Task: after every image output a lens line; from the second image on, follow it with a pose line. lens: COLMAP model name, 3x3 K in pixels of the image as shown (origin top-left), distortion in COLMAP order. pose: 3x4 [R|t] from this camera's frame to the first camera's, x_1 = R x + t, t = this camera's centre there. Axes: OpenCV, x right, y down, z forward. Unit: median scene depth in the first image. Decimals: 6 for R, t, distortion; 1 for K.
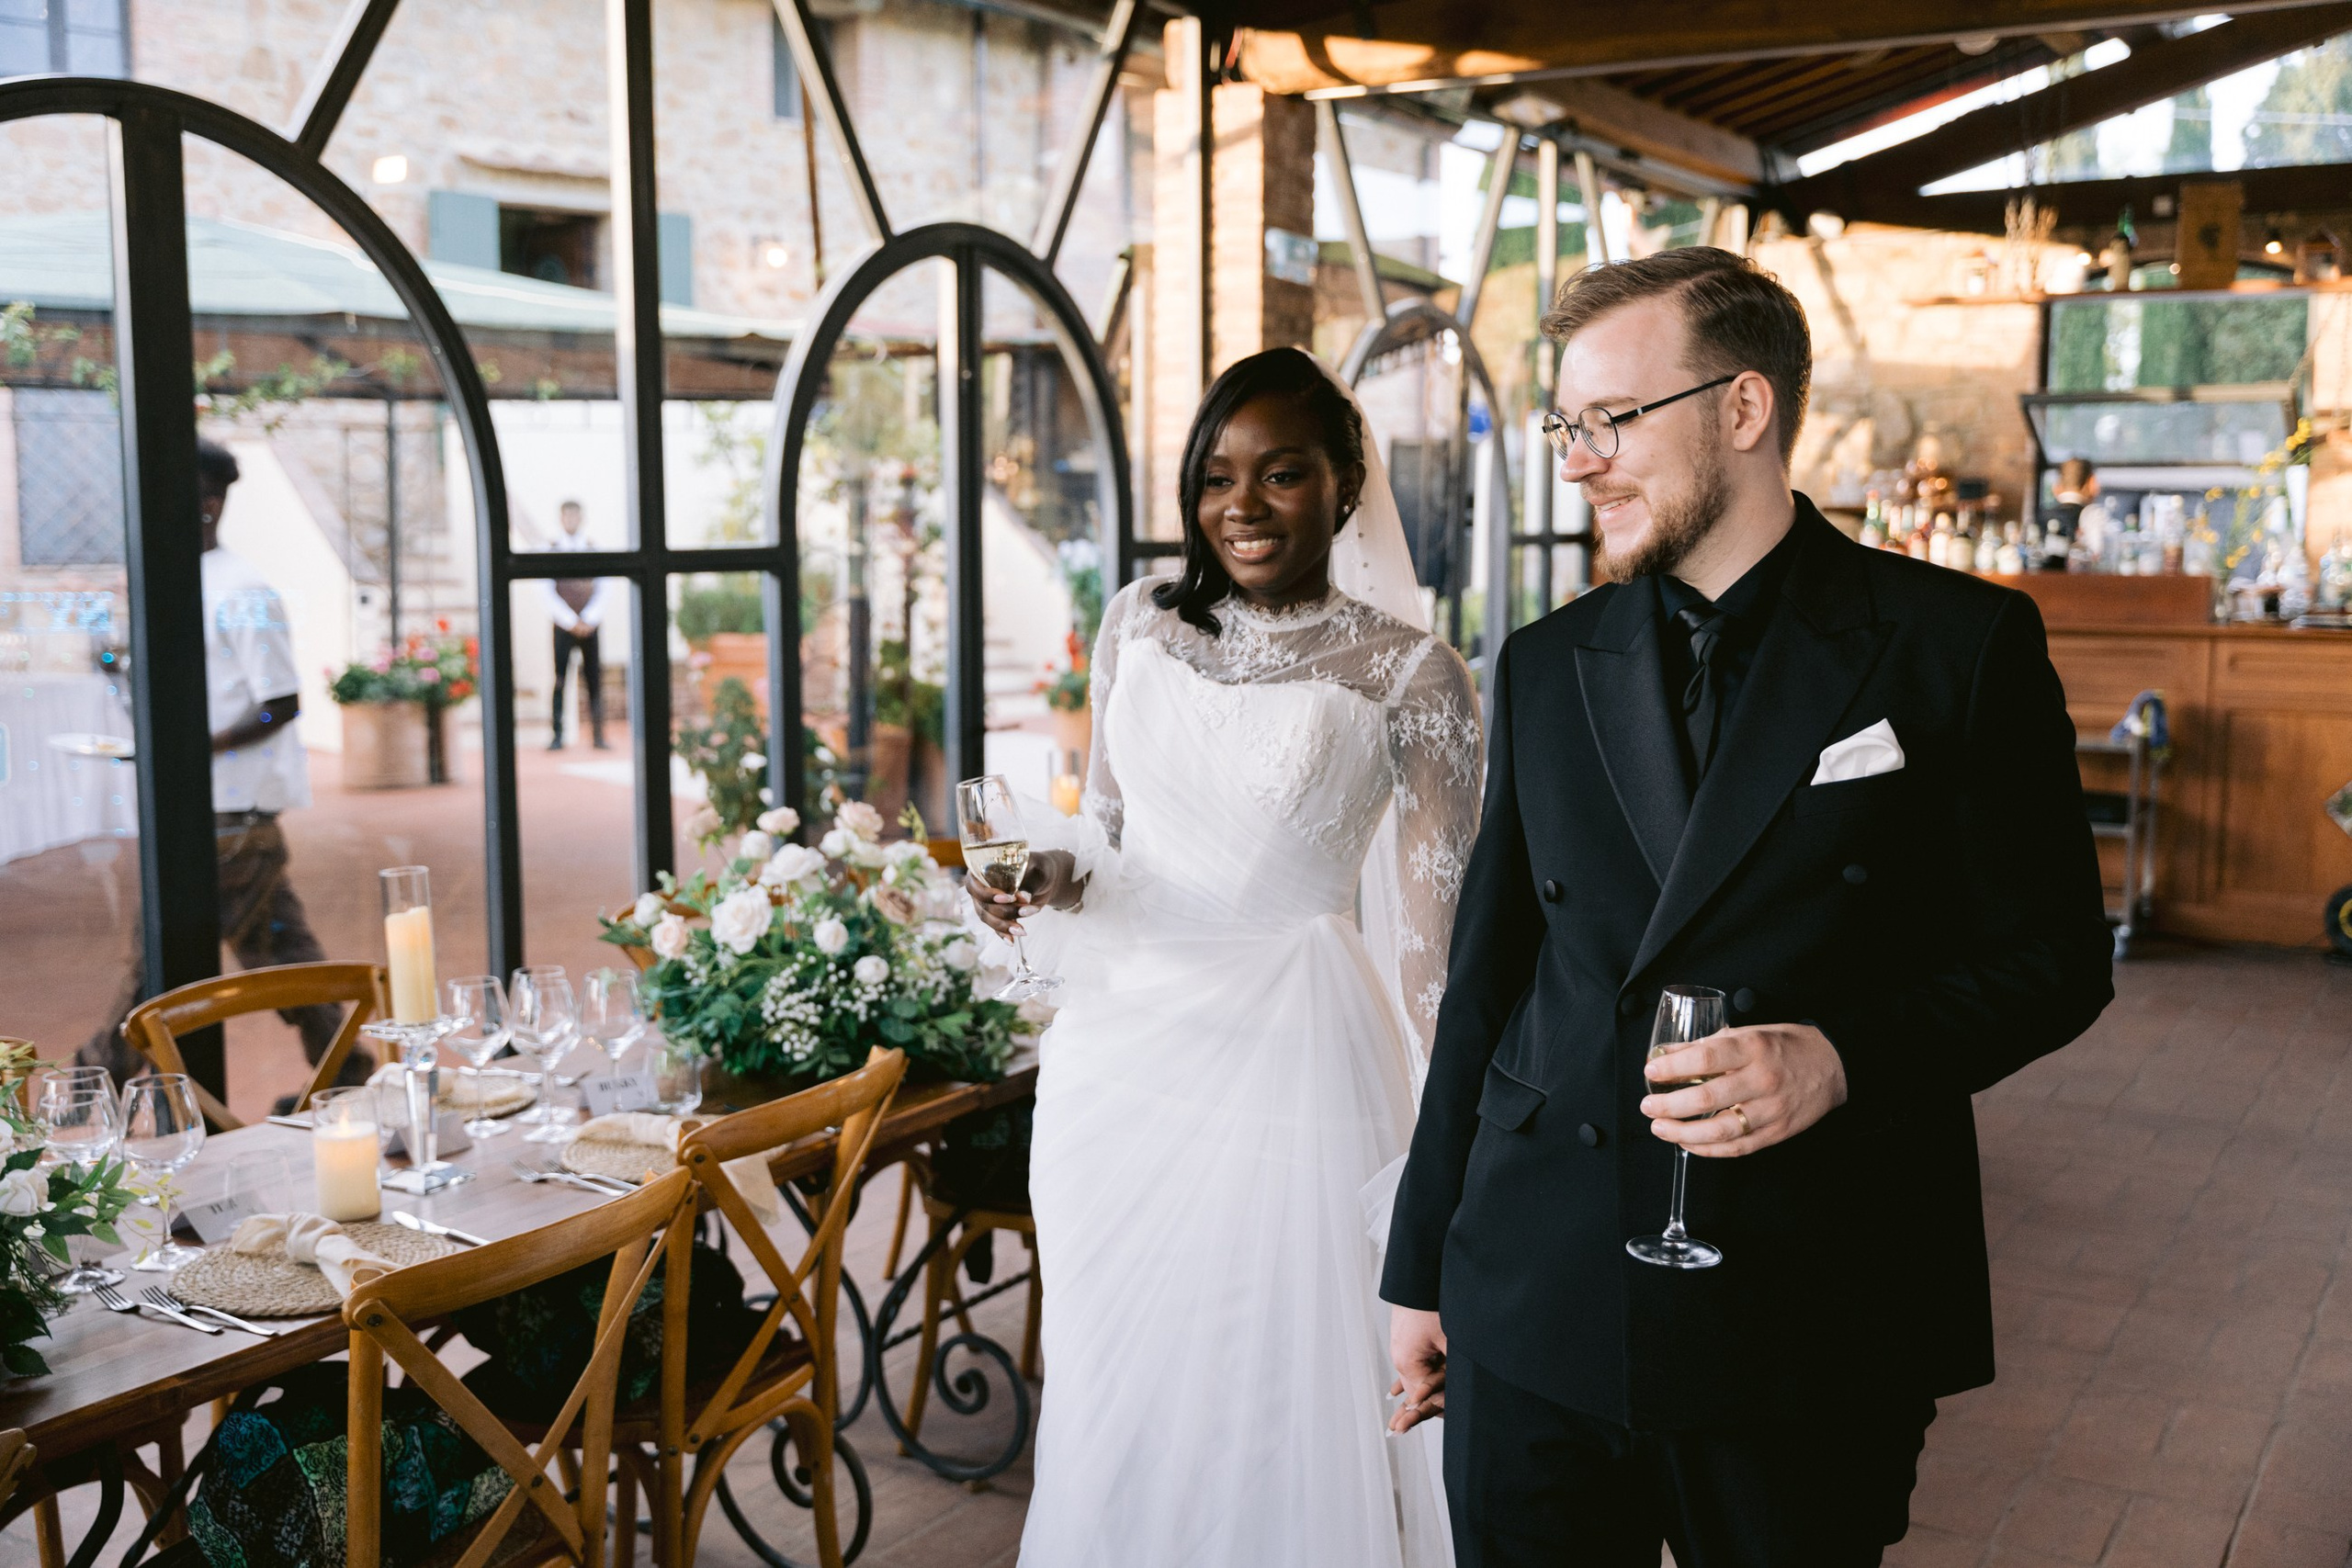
lens RADIAL K [[2392.4, 0, 1176.9], [0, 2392.4, 784.9], [0, 0, 1]] dist [0.026261, 0.000000]
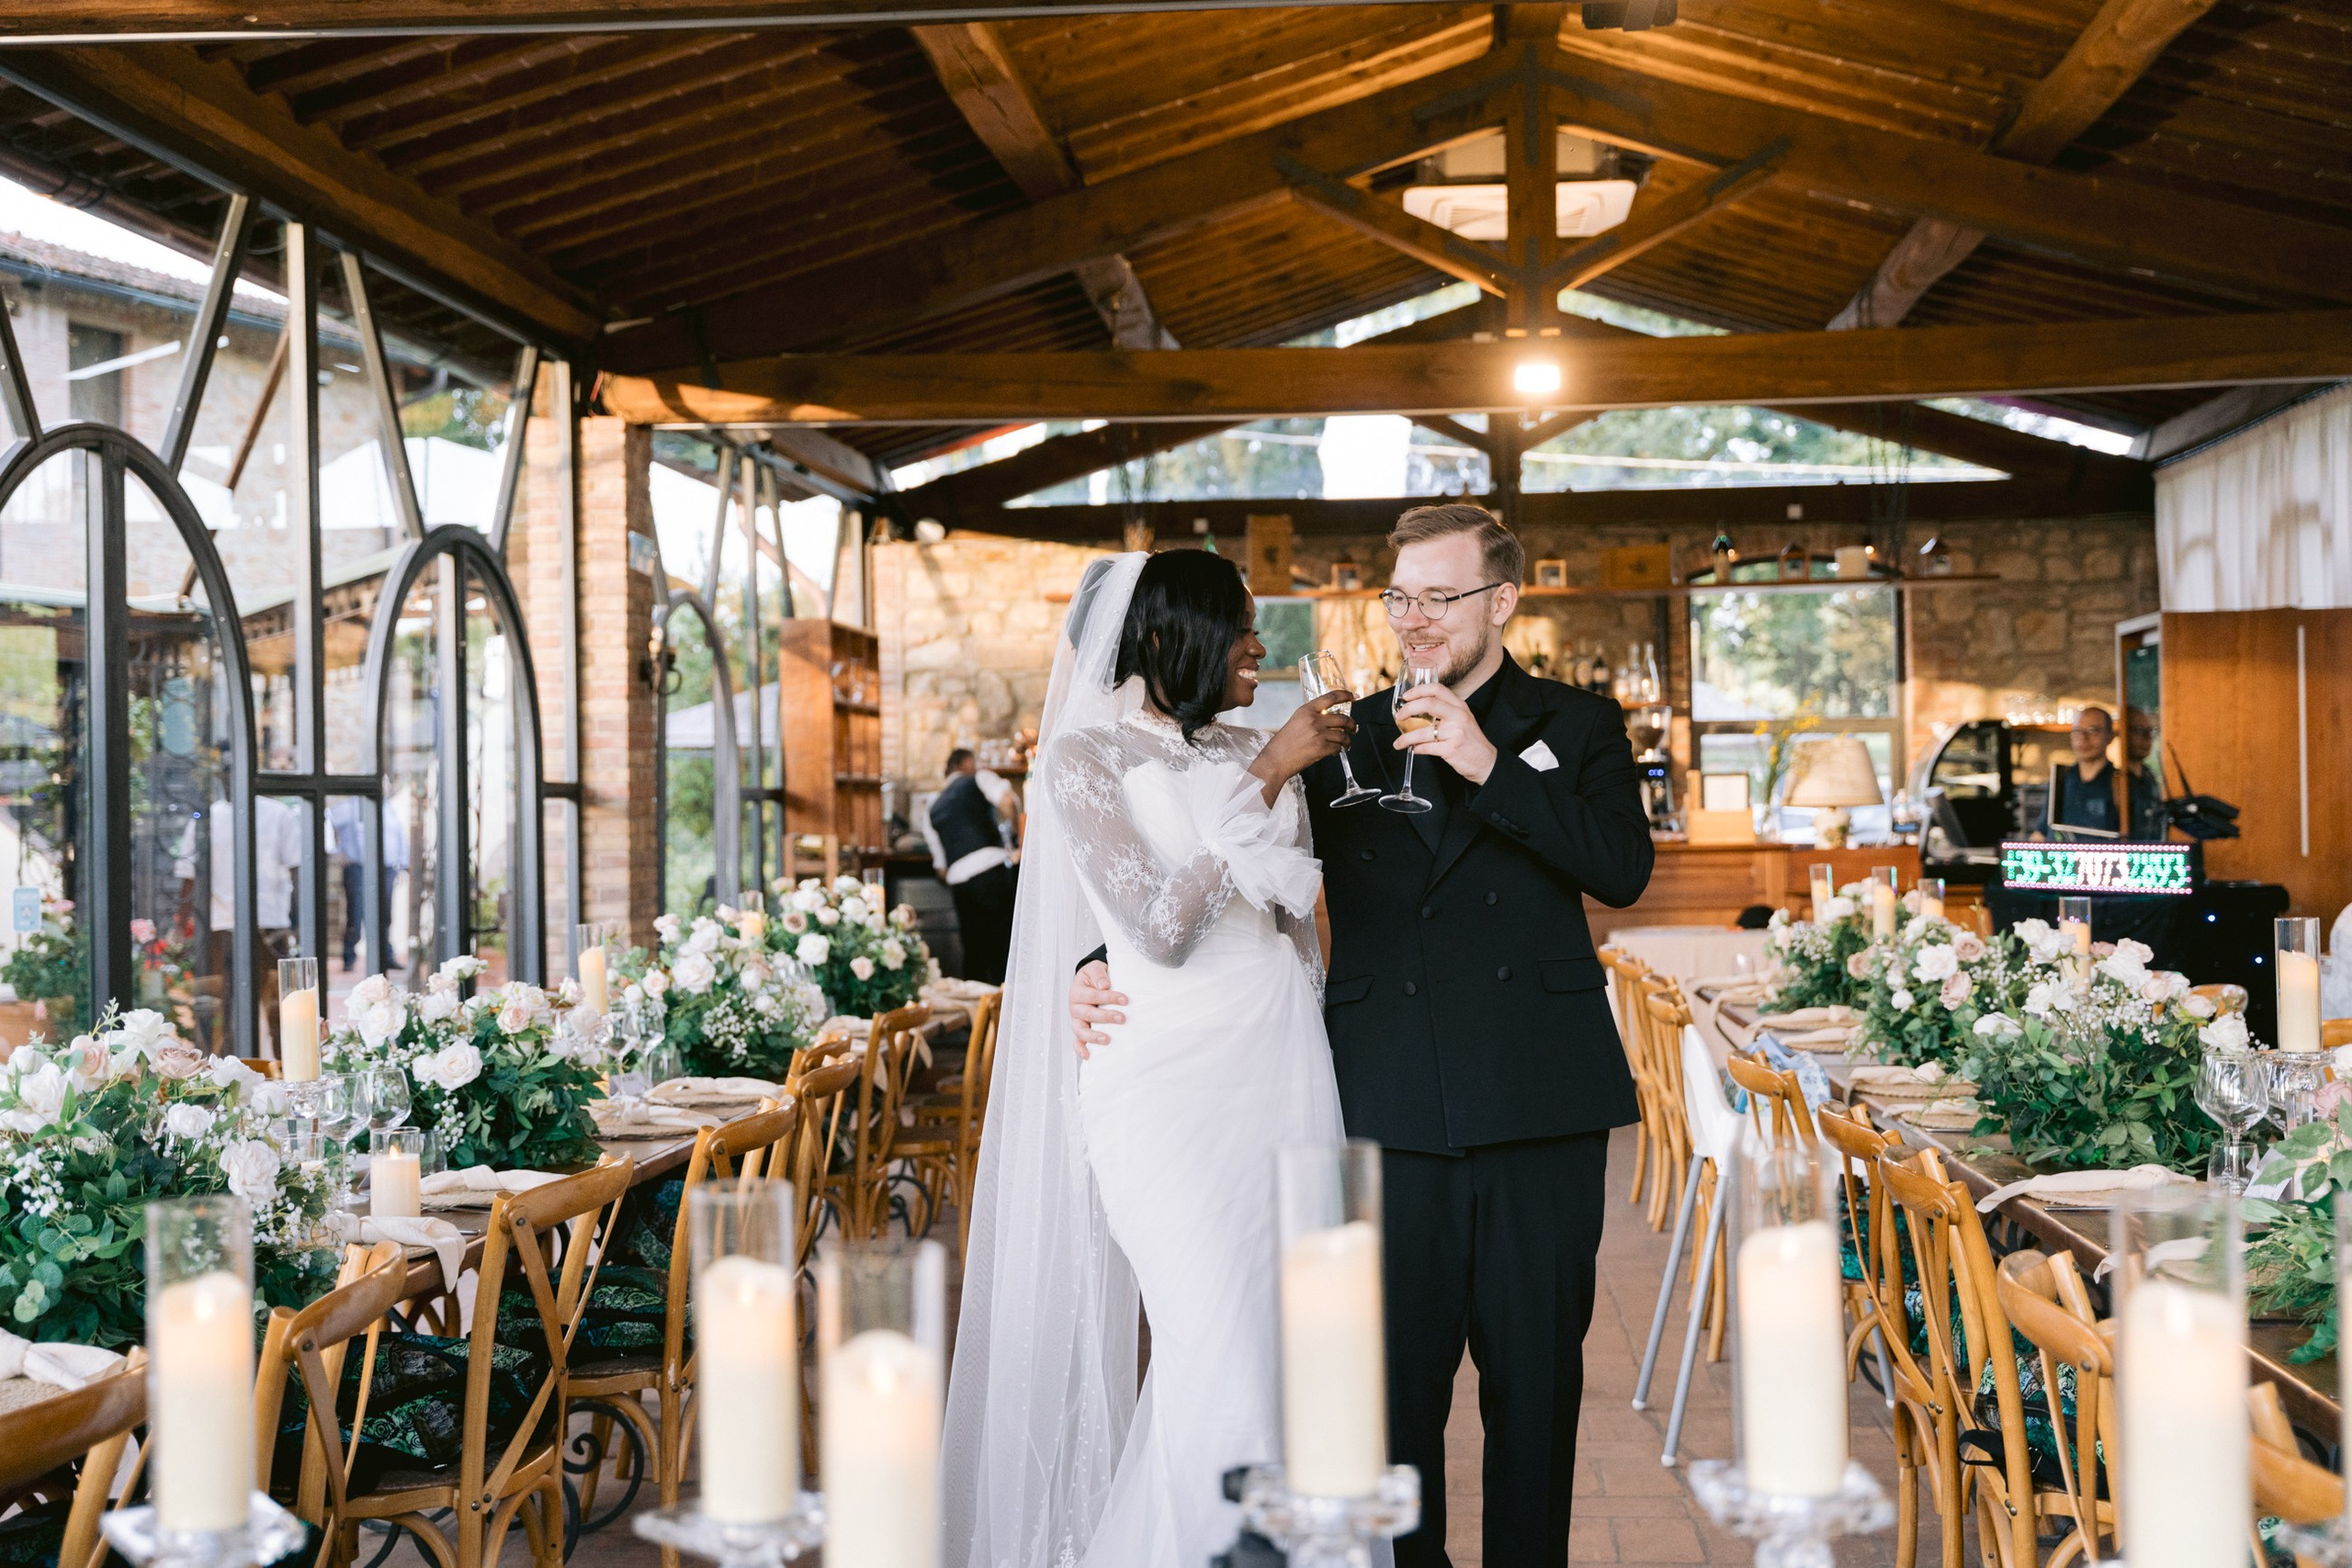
lens RADIAL K [[2708.9, 0, 1175.6], [0, 2708.9, 781.7], [0, 0, 1]] dist [-0.002998, 0.000000]
pose [[0.905857, -0.009830, 0.423471, -0.297849], [0.063268, 0.991656, -0.112320, 0.069433], [-0.418833, 0.128538, 0.898920, -0.351729]]
